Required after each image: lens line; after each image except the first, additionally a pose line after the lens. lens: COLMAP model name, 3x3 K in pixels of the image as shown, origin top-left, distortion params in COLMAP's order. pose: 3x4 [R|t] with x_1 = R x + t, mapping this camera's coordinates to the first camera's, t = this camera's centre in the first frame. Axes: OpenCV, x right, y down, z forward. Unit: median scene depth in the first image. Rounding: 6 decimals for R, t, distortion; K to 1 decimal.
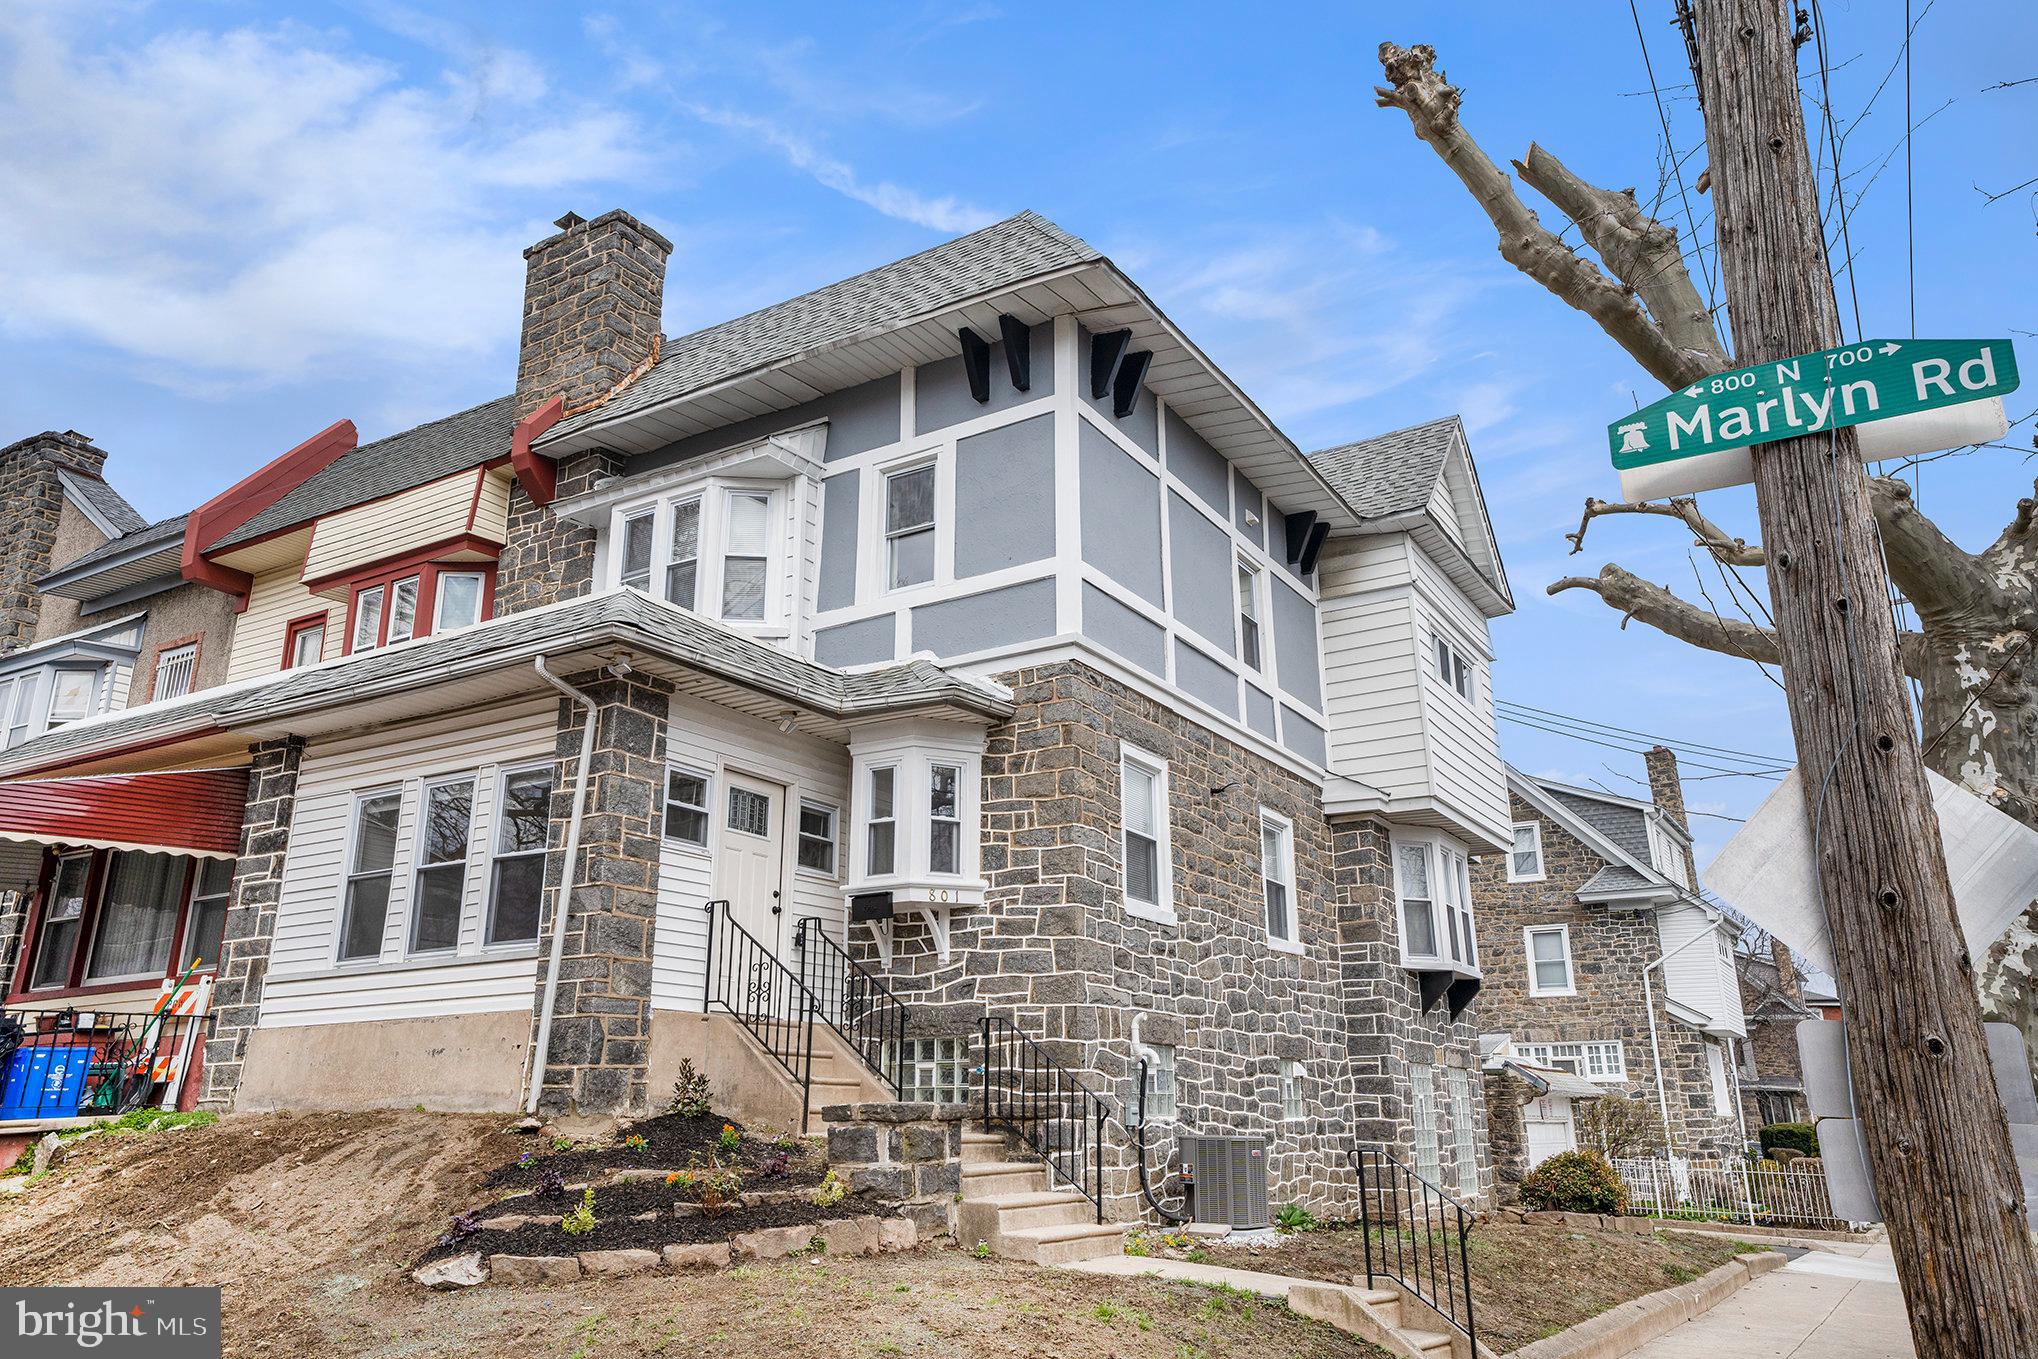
lens RADIAL K [[1451.1, 0, 1019.0], [0, 1451.1, 679.5], [0, 0, 1]] dist [0.063897, 0.006906]
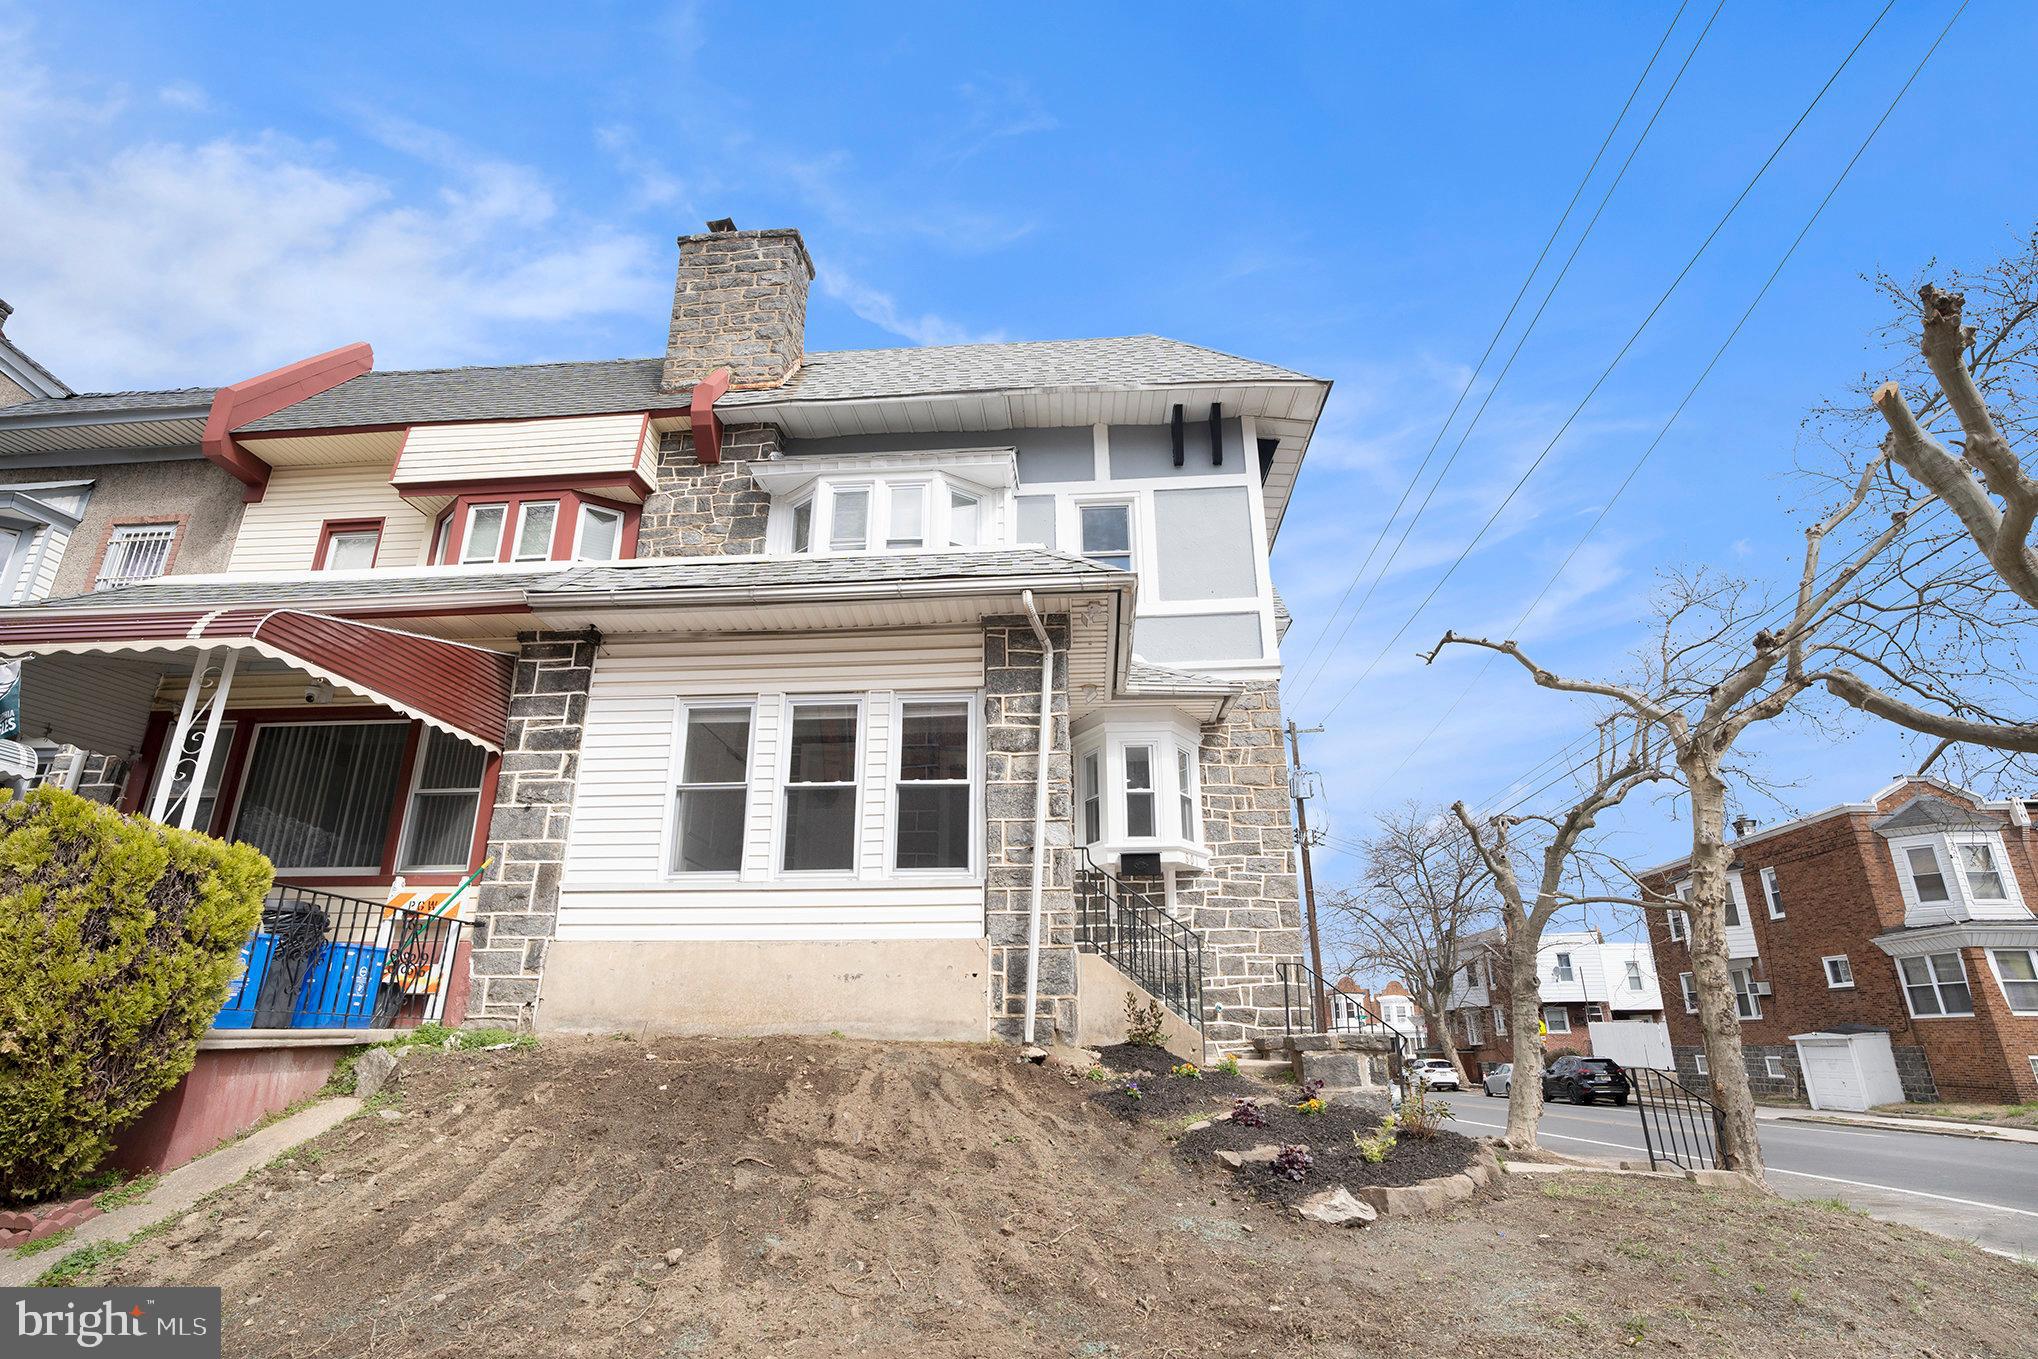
lens RADIAL K [[1014.6, 0, 1011.9], [0, 1014.6, 686.3], [0, 0, 1]] dist [-0.043416, 0.024308]
pose [[0.887466, 0.154304, 0.434274, -0.505908], [-0.131667, 0.987901, -0.081946, 0.087106], [-0.441665, 0.015545, 0.897046, 0.293924]]
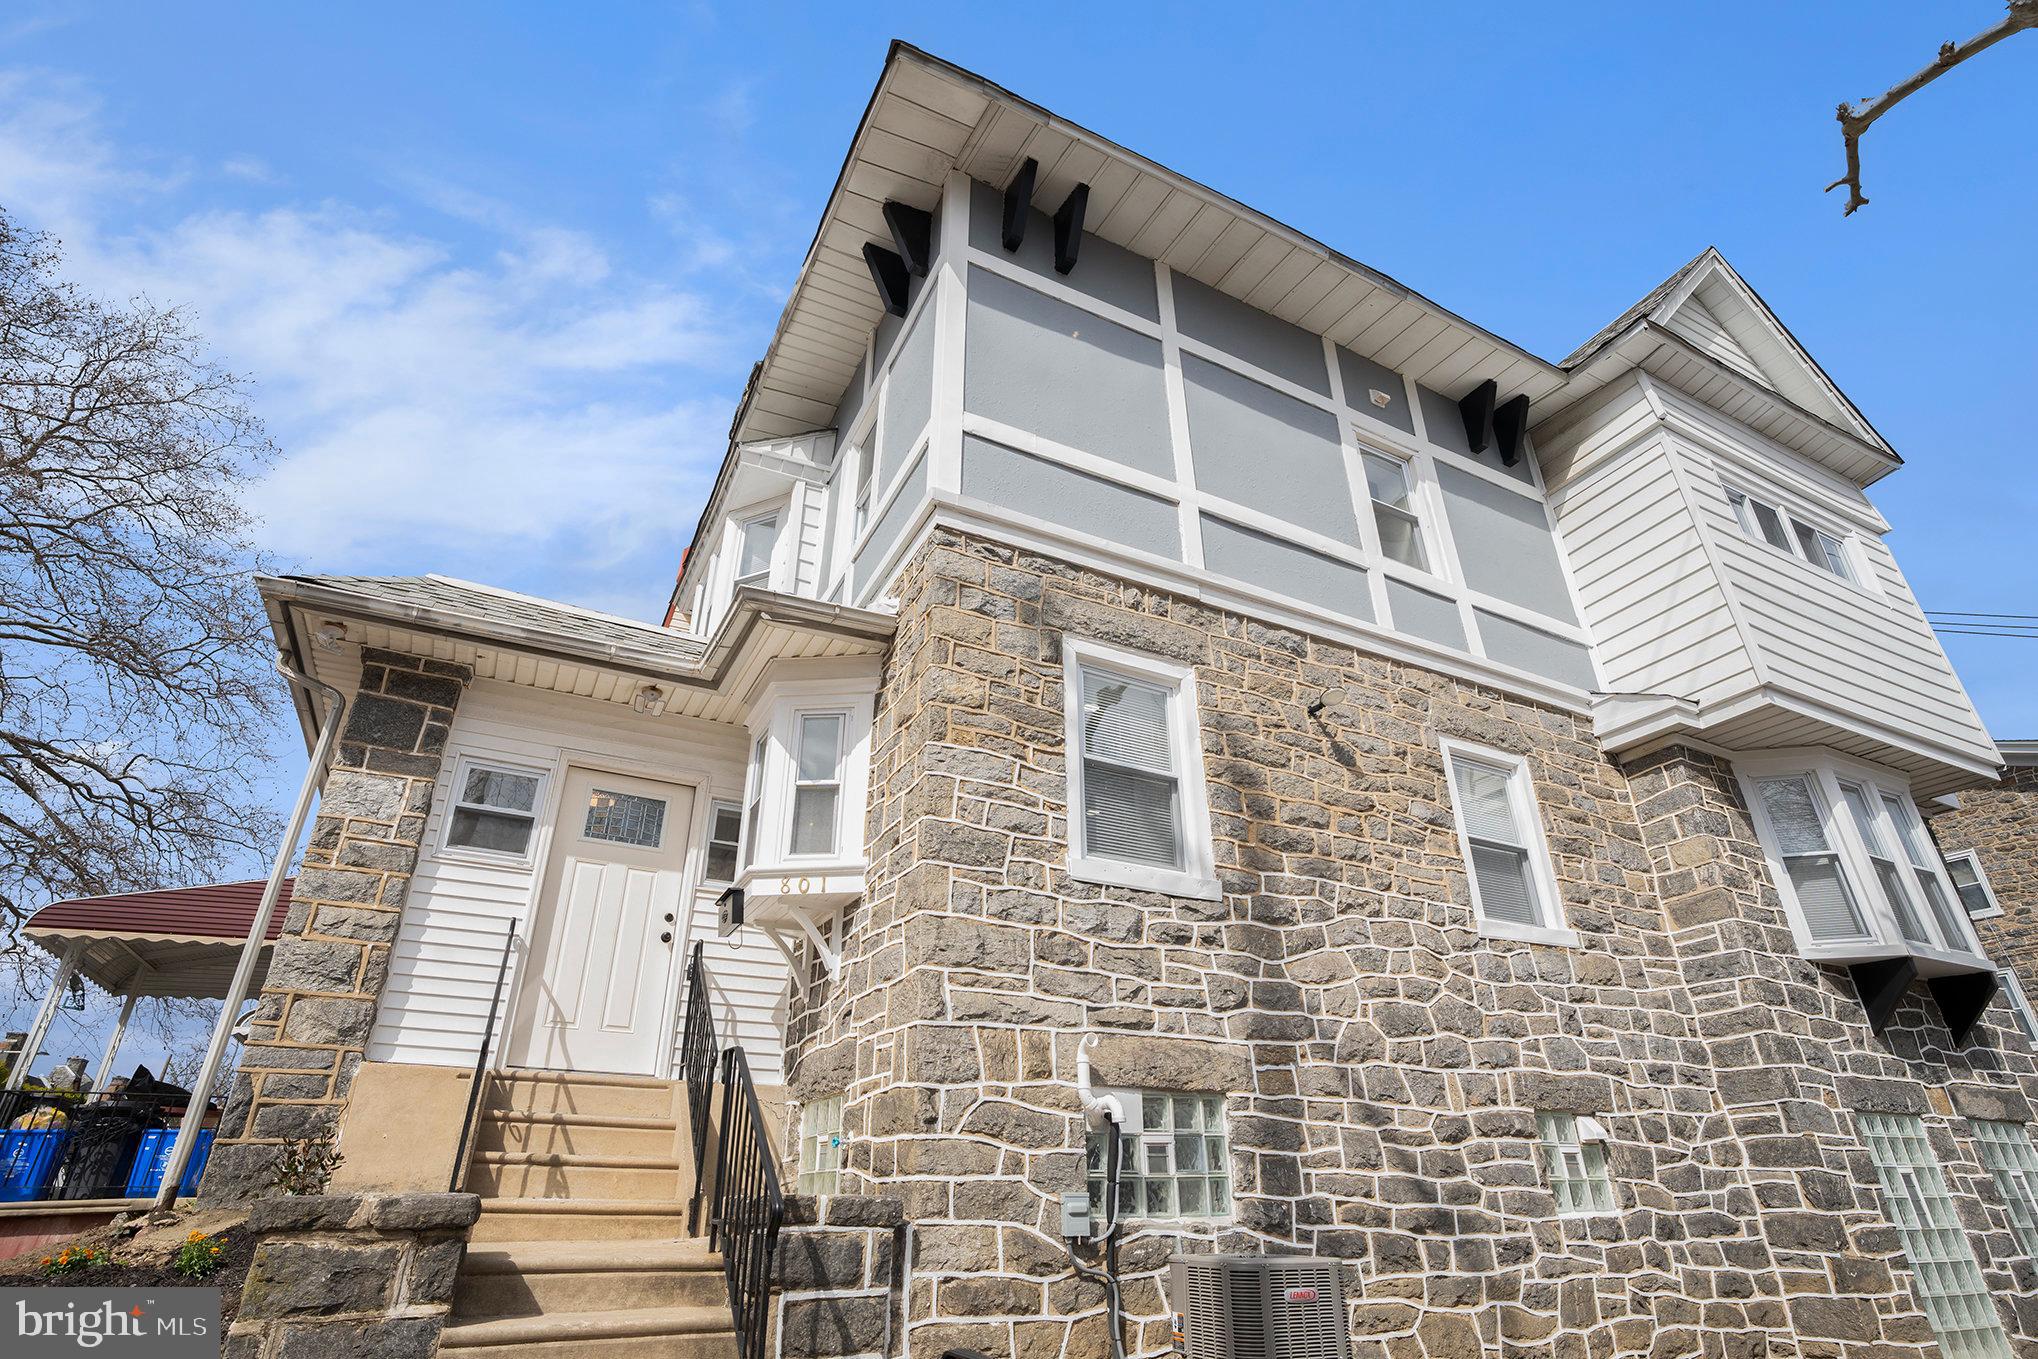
lens RADIAL K [[1014.6, 0, 1011.9], [0, 1014.6, 686.3], [0, 0, 1]] dist [-0.043416, 0.024308]
pose [[0.850698, -0.241251, -0.467023, 0.257915], [0.151847, 0.963368, -0.221053, 0.162264], [0.503244, 0.117133, 0.856169, 0.560785]]
